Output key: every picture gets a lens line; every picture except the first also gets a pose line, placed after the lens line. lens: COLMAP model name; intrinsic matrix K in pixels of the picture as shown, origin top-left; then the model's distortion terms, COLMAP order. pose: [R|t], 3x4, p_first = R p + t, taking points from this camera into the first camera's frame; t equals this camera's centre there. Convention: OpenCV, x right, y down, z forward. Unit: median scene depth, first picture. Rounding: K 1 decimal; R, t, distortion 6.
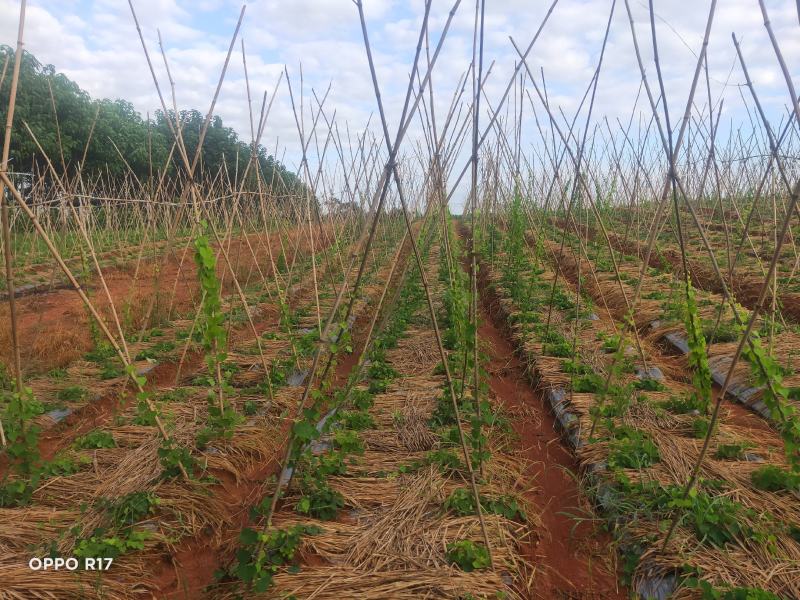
lens RADIAL K [[625.2, 0, 413.3], [0, 625.2, 277.3], [0, 0, 1]] dist [0.032474, -0.004098]
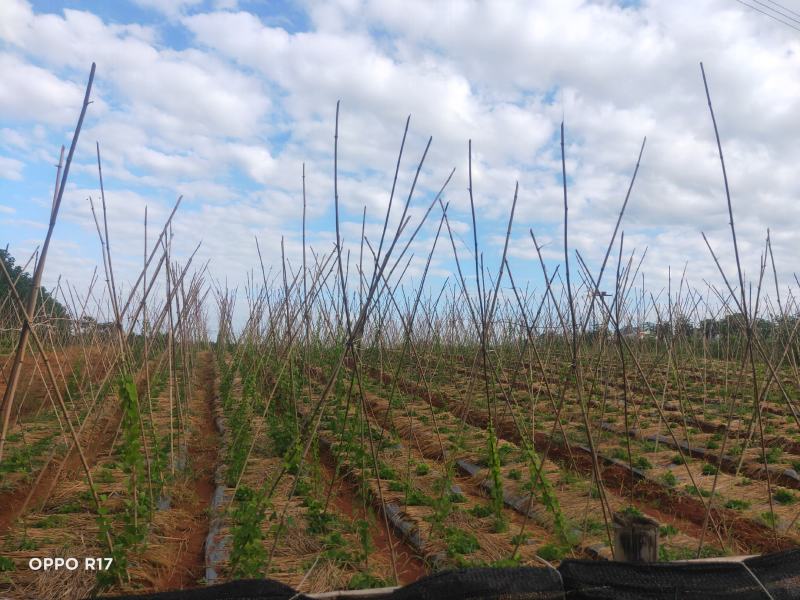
lens RADIAL K [[606.5, 0, 405.4], [0, 606.5, 302.7], [0, 0, 1]] dist [0.054048, -0.035599]
pose [[0.931779, 0.088503, 0.352072, -0.215013], [-0.027006, 0.984039, -0.175891, -0.008802], [-0.362019, 0.154383, 0.919298, -0.218892]]
